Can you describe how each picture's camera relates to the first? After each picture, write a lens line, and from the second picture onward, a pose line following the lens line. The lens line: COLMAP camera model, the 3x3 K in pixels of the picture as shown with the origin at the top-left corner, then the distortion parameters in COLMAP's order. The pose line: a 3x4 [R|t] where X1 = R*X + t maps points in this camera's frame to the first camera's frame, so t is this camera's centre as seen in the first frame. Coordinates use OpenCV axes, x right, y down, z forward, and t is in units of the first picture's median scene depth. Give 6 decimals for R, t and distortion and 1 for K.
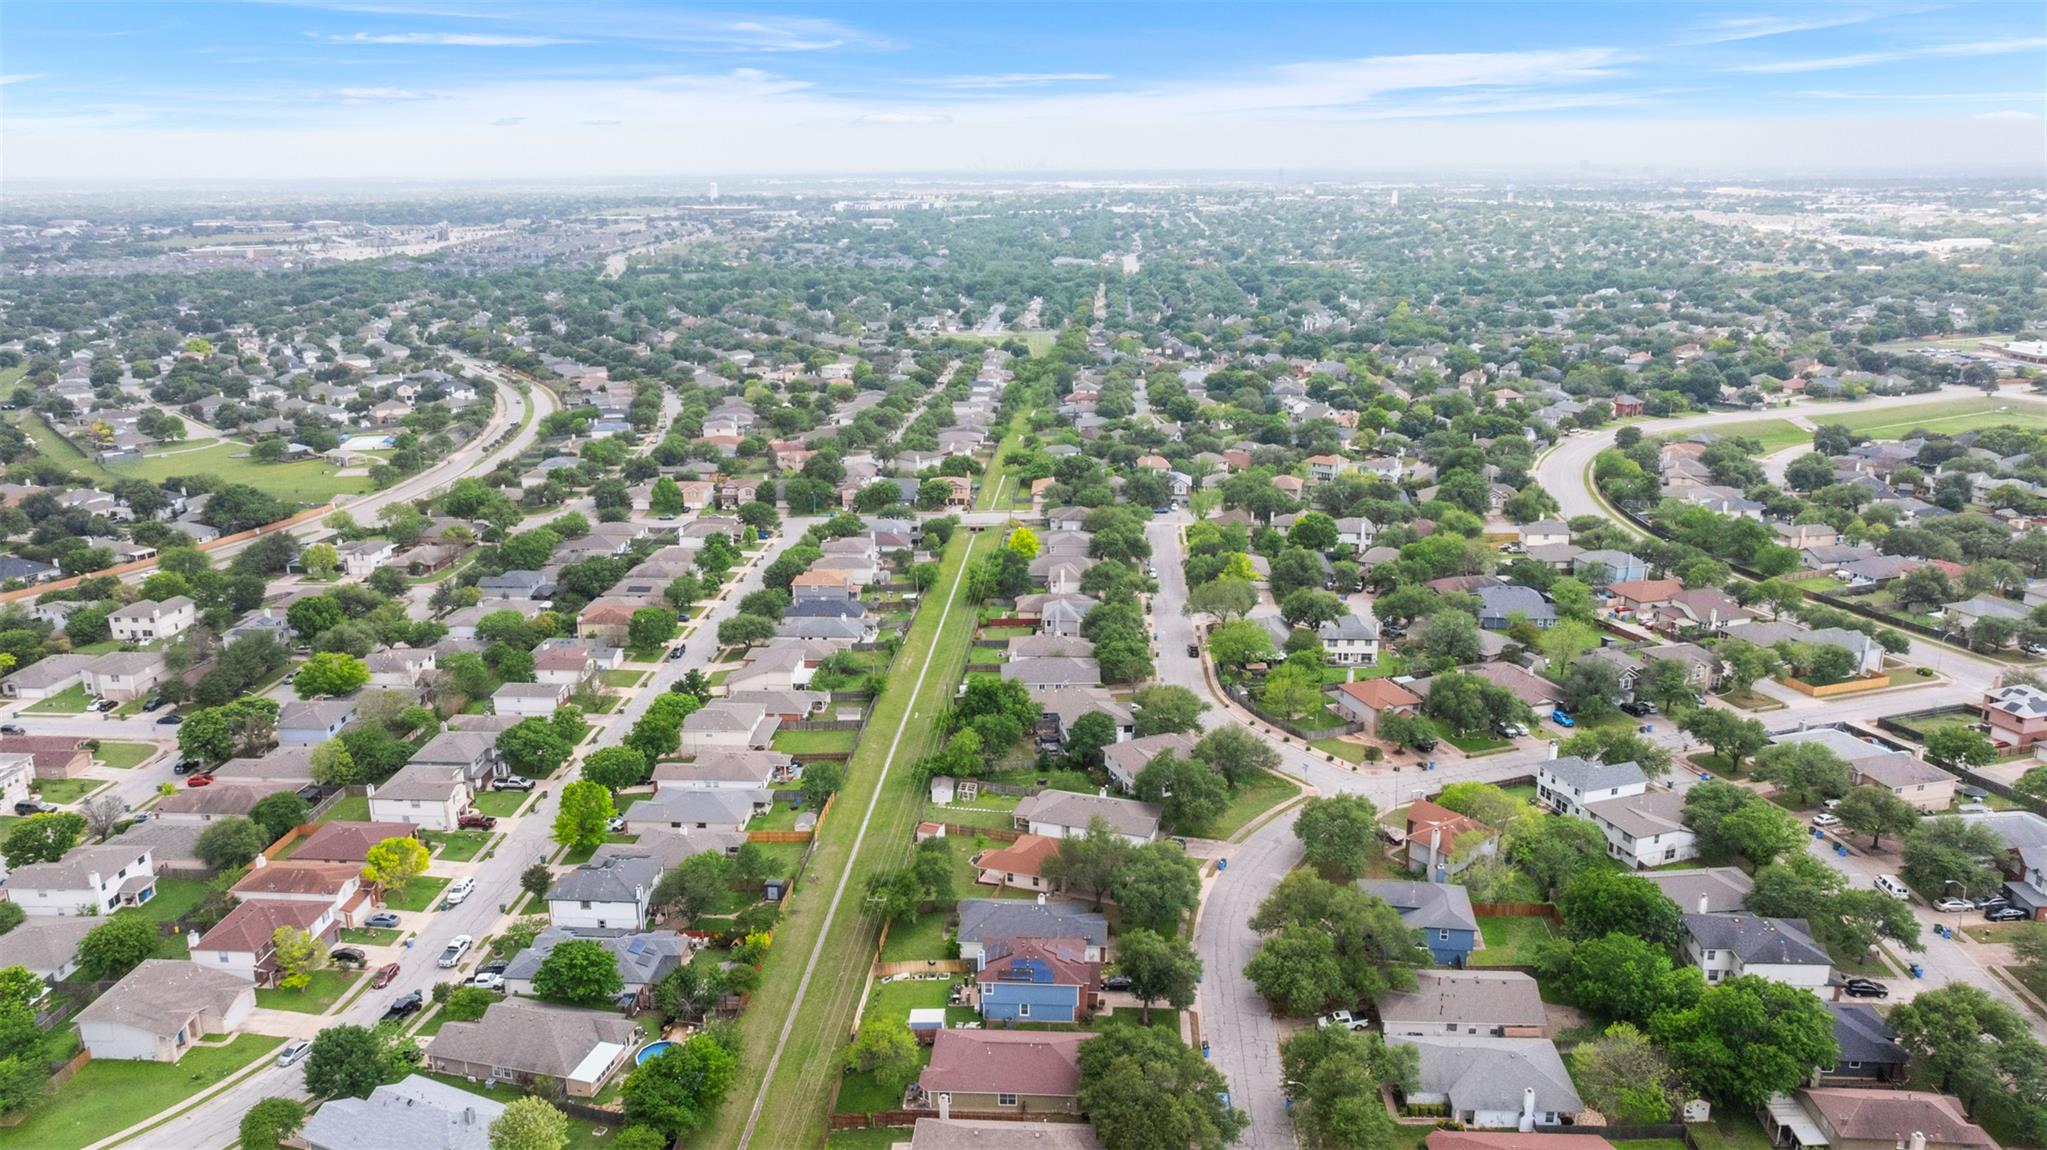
lens RADIAL K [[1414.4, 0, 1023.5], [0, 1414.4, 575.0], [0, 0, 1]] dist [-0.005190, -0.004160]
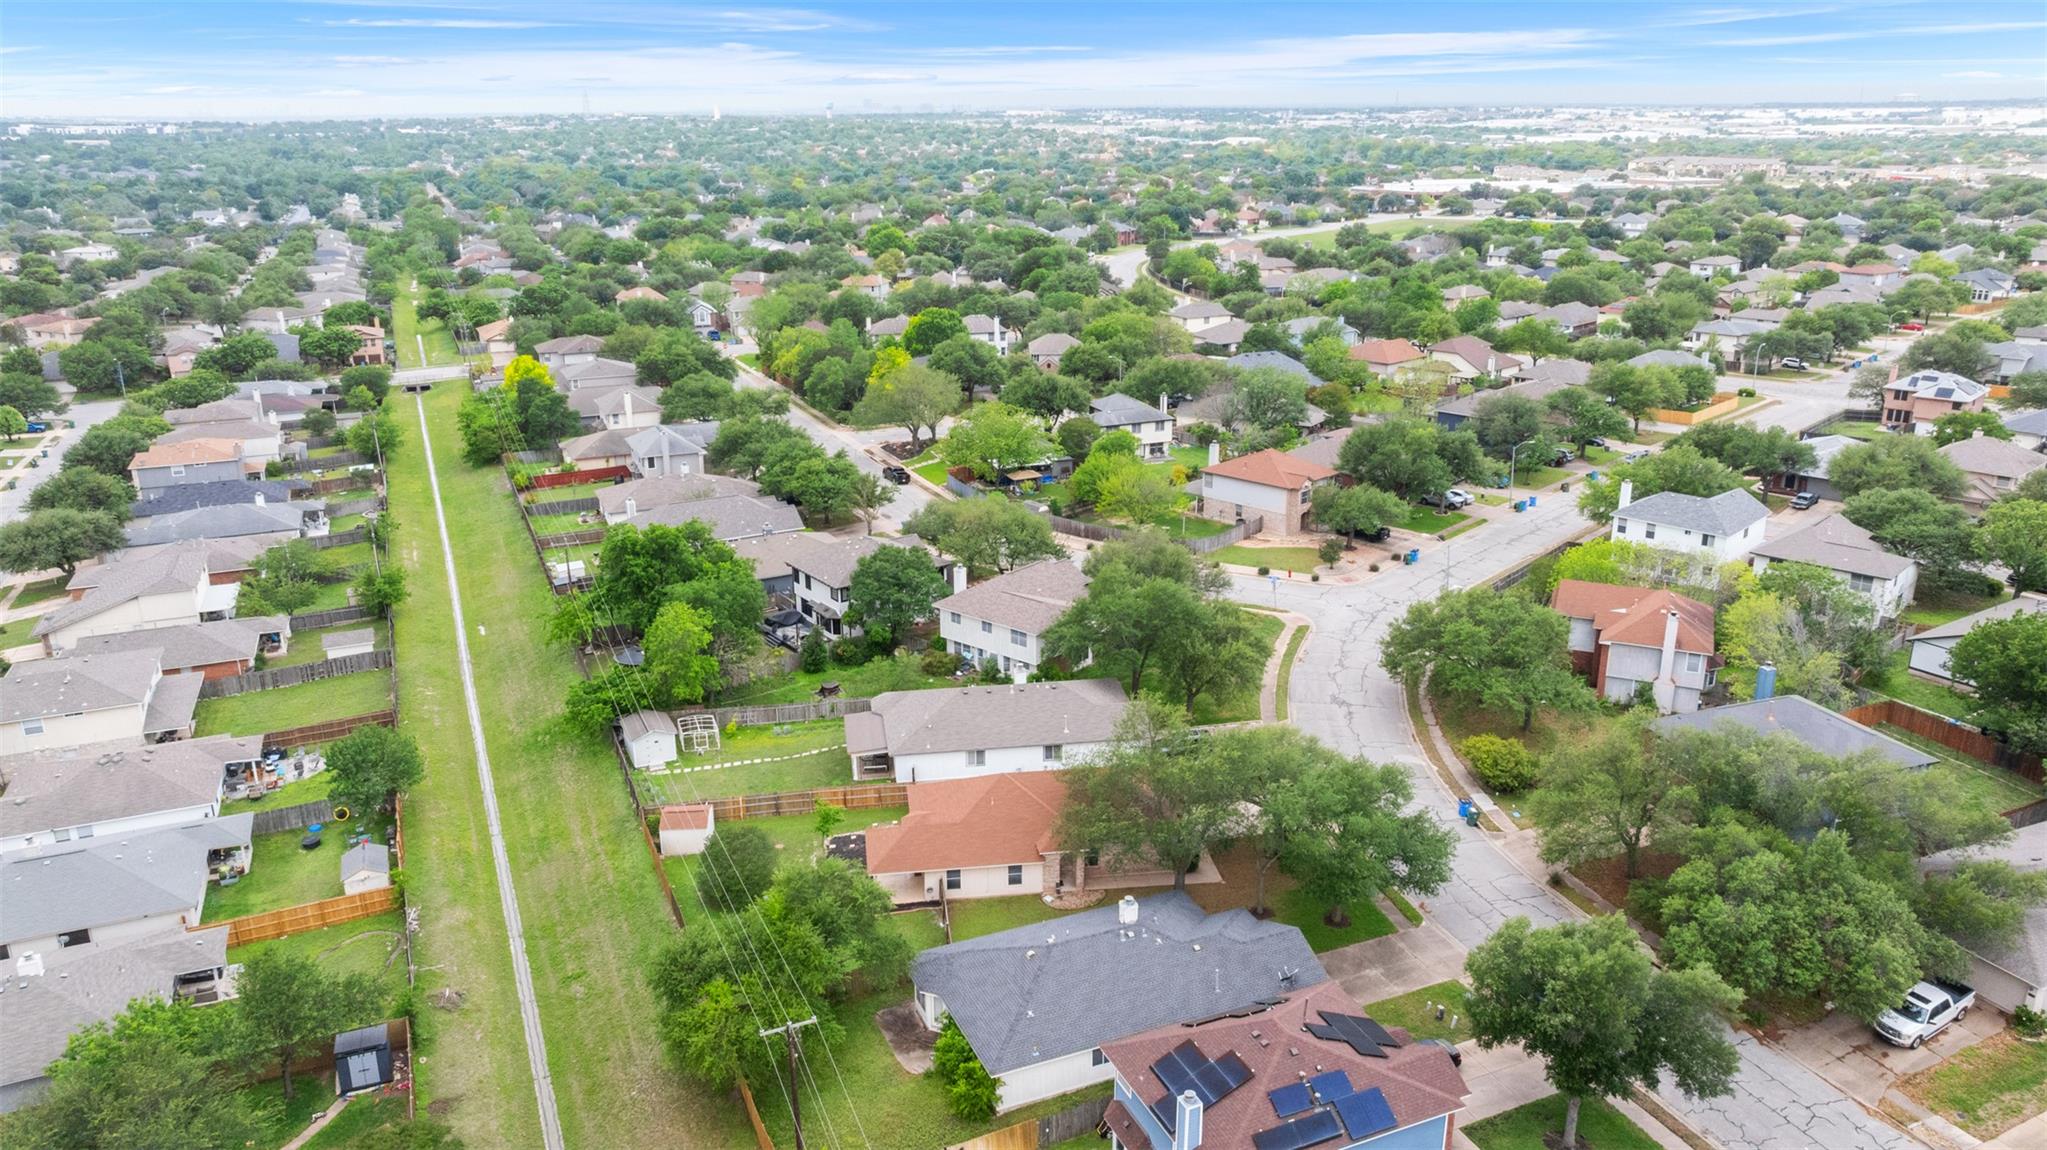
lens RADIAL K [[1414.4, 0, 1023.5], [0, 1414.4, 575.0], [0, 0, 1]] dist [-0.005190, -0.004160]
pose [[0.890193, -0.138274, 0.434092, -0.115464], [0.121695, 0.990377, 0.065909, 0.064584], [-0.439028, -0.005845, 0.898454, 0.410434]]
